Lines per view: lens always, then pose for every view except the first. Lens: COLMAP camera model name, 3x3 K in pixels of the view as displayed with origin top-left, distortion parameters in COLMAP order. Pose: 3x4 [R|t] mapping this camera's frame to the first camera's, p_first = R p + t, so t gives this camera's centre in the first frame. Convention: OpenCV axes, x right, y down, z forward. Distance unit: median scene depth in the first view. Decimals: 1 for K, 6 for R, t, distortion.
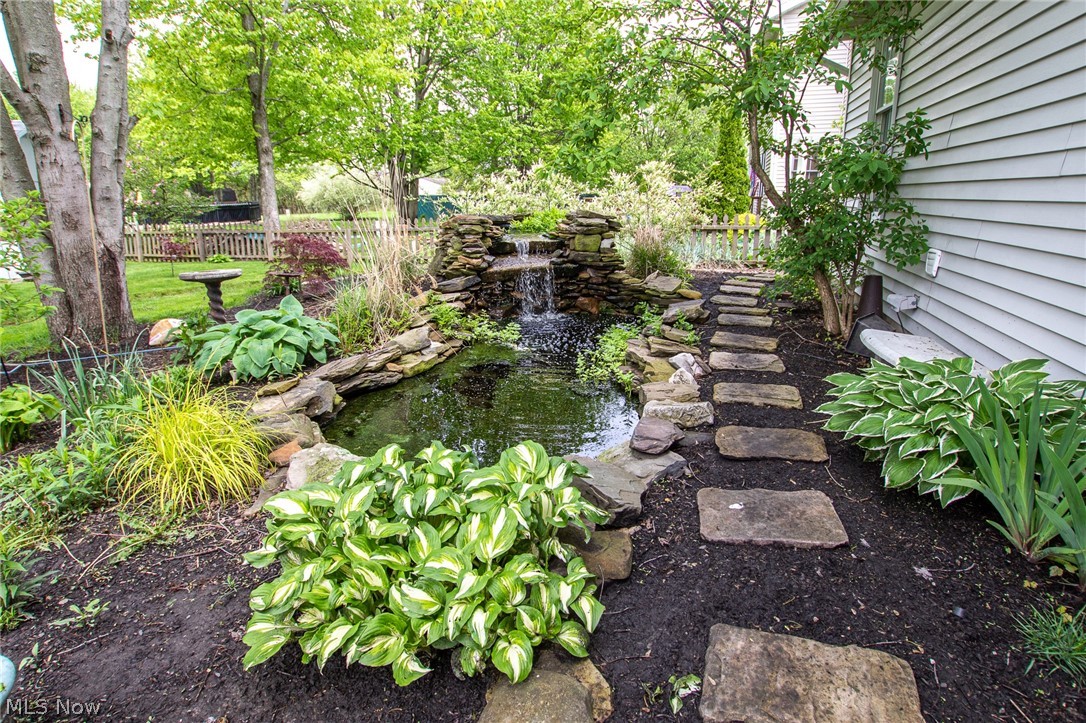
lens RADIAL K [[549.2, 0, 543.5], [0, 549.2, 333.1], [0, 0, 1]] dist [-0.026050, 0.000000]
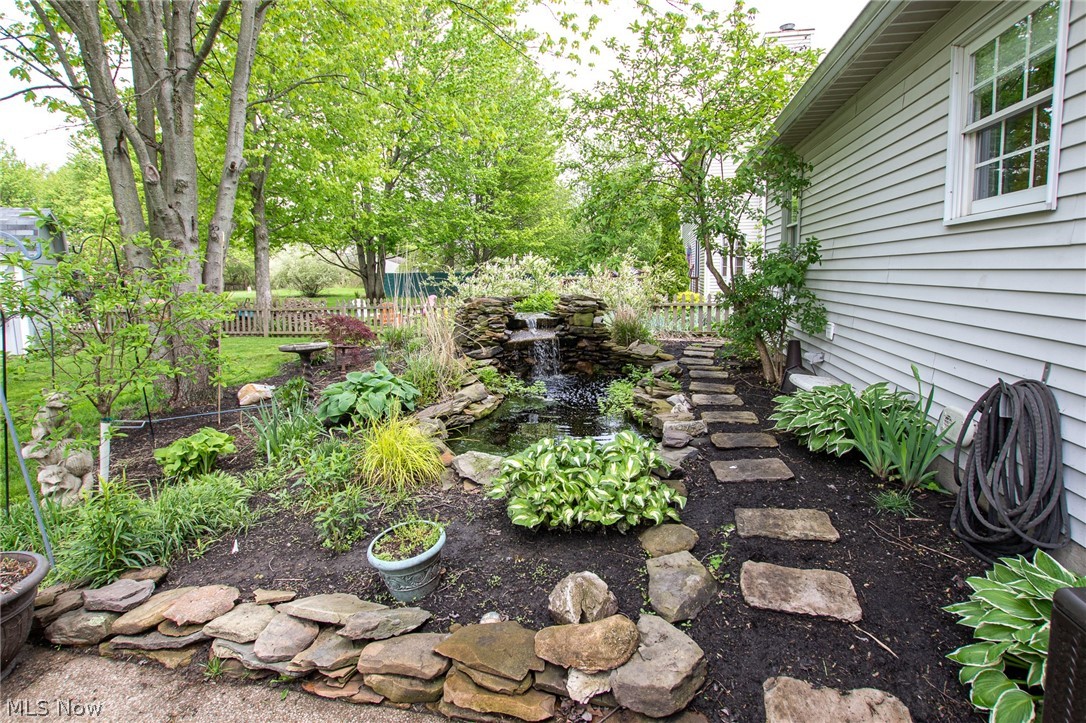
lens RADIAL K [[549.2, 0, 543.5], [0, 549.2, 333.1], [0, 0, 1]] dist [-0.026050, 0.000000]
pose [[0.993419, -0.011634, 0.113943, -0.225590], [0.026498, 0.991184, -0.129817, 0.046669], [-0.111428, 0.131981, 0.984969, -0.367074]]
